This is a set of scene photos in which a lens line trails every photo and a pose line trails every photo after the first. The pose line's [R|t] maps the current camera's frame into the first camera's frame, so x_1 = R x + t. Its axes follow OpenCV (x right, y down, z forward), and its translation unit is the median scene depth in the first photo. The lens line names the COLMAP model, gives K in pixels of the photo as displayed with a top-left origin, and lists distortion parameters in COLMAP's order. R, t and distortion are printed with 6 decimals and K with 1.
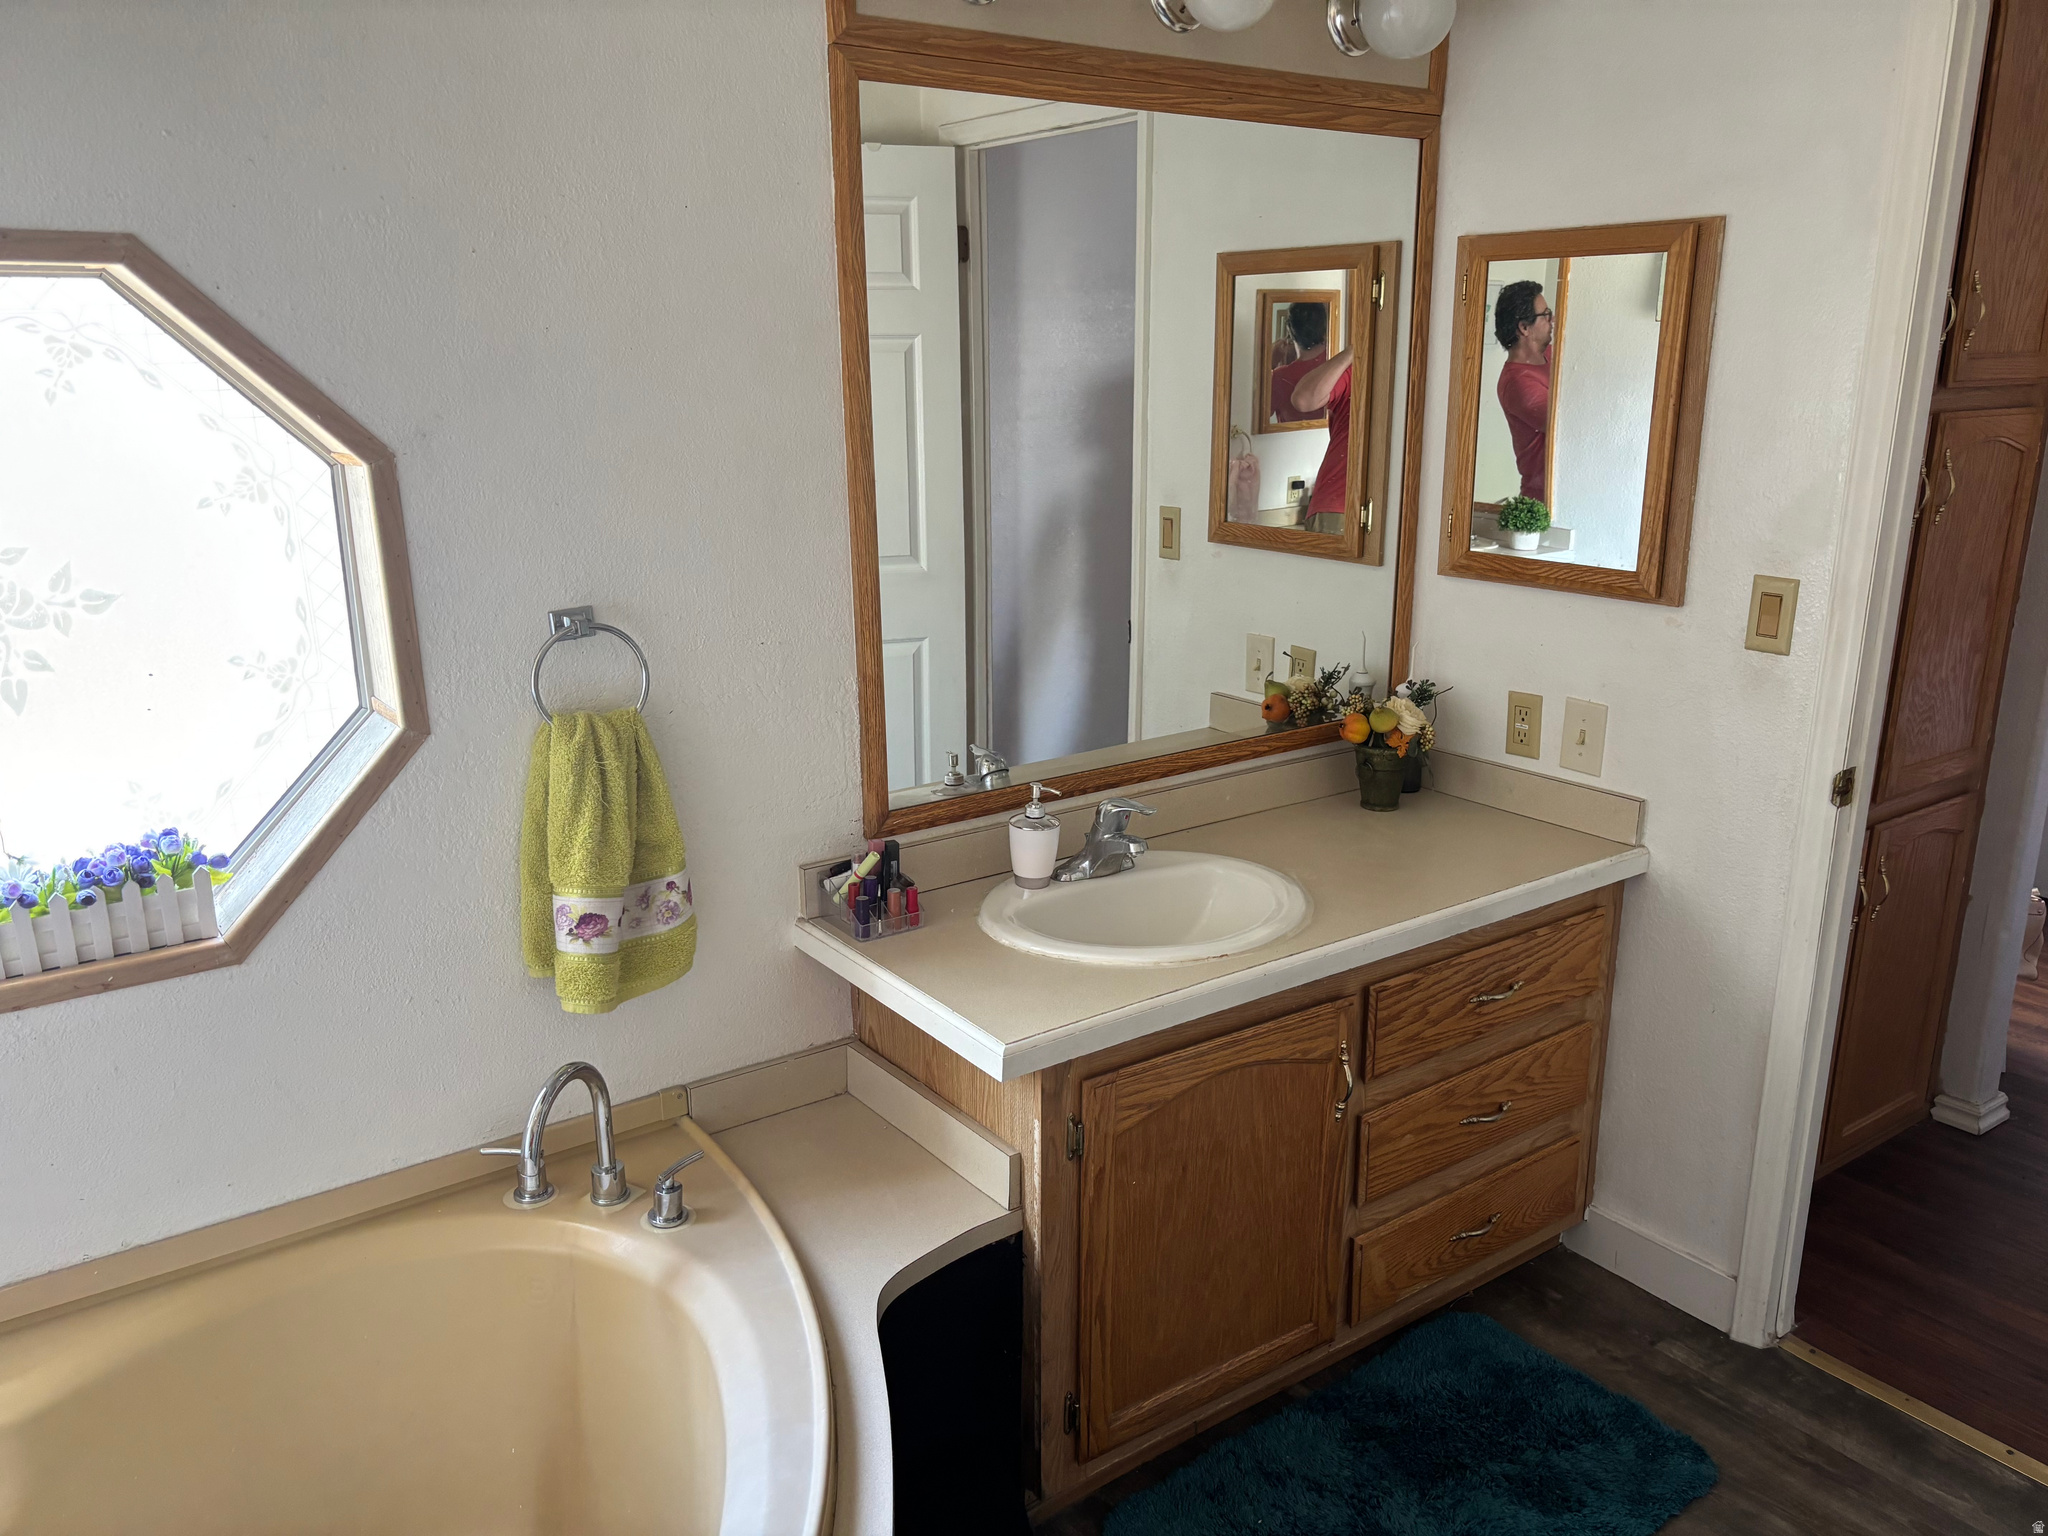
lens RADIAL K [[1548.7, 0, 1033.6], [0, 1548.7, 770.2], [0, 0, 1]] dist [0.026795, -0.024290]
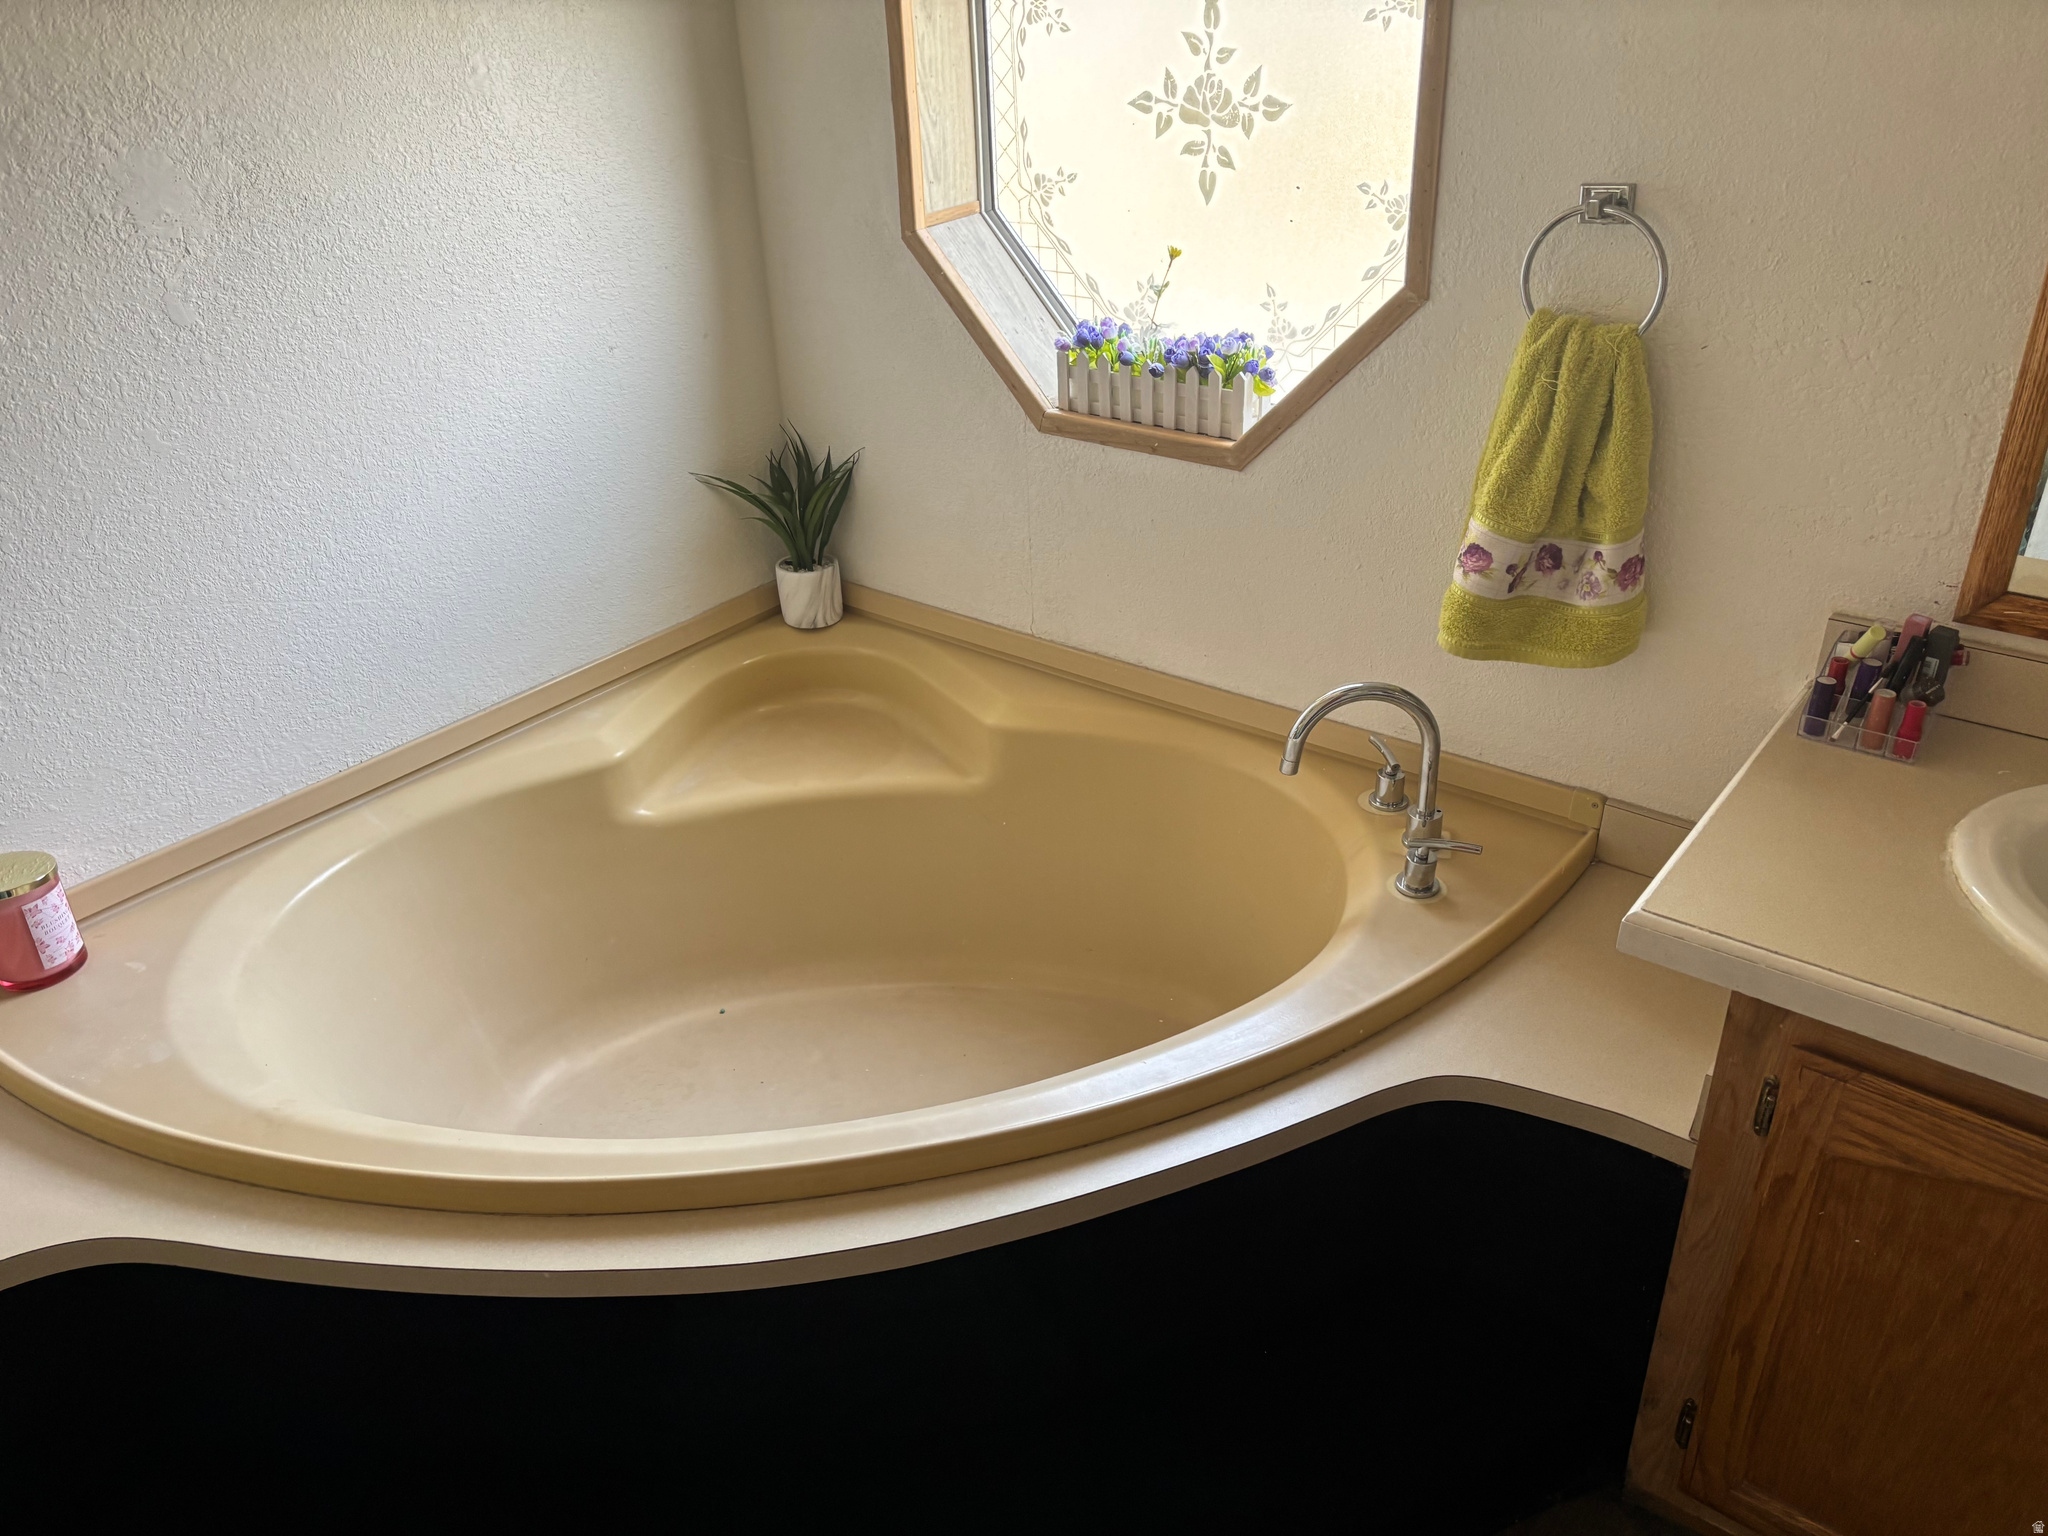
lens RADIAL K [[1548.7, 0, 1034.4], [0, 1548.7, 763.7], [0, 0, 1]] dist [0.026795, -0.024290]
pose [[0.279611, 0.461082, -0.842152, 0.459136], [-0.217883, 0.884727, 0.412050, -0.110337], [0.935064, 0.068277, 0.347842, 0.480698]]
